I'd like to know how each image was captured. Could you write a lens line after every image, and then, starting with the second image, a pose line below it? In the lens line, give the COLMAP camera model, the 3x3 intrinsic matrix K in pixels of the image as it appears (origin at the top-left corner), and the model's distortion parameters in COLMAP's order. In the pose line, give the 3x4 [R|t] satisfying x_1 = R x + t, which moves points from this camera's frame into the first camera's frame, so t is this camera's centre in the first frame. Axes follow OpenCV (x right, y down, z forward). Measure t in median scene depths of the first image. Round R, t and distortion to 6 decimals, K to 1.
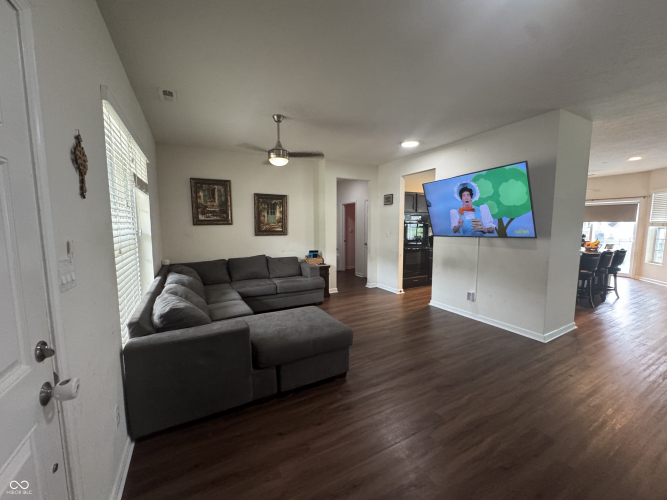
lens RADIAL K [[267.6, 0, 333.9], [0, 267.6, 249.2], [0, 0, 1]] dist [0.002619, 0.000567]
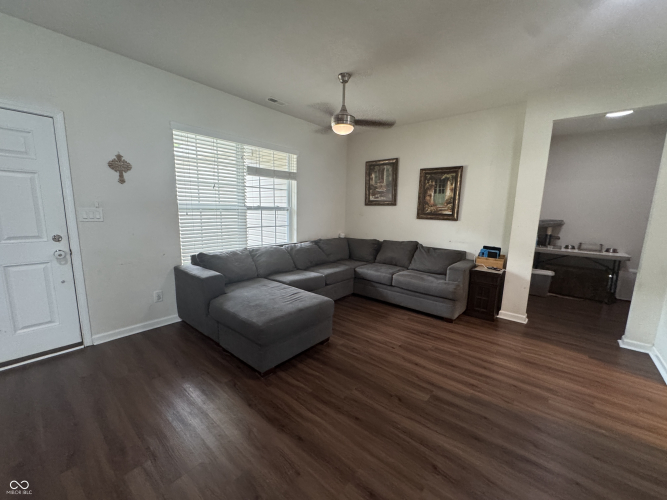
lens RADIAL K [[267.6, 0, 334.9], [0, 267.6, 250.9], [0, 0, 1]] dist [0.002619, 0.000567]
pose [[0.367762, 0.160321, -0.915996, 0.429432], [-0.111015, 0.985551, 0.127924, -0.029372], [0.923270, 0.054644, 0.380246, 0.437075]]
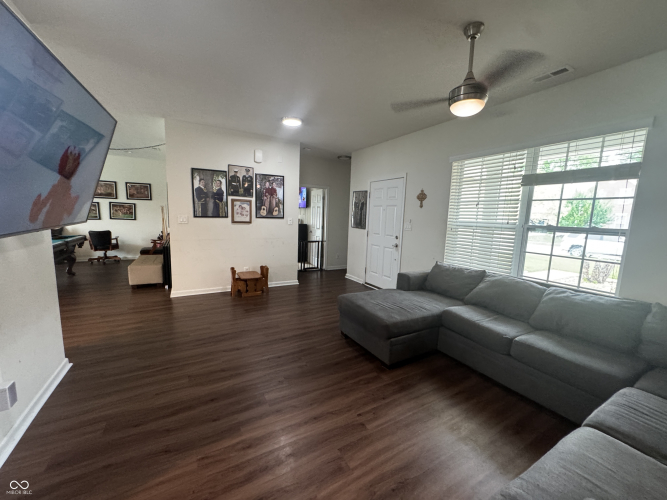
lens RADIAL K [[267.6, 0, 333.5], [0, 267.6, 251.4], [0, 0, 1]] dist [0.002619, 0.000567]
pose [[-0.999276, -0.024027, -0.029505, 0.065349], [-0.030226, 0.972261, 0.231936, -0.099474], [0.023114, 0.232660, -0.972283, 1.081380]]
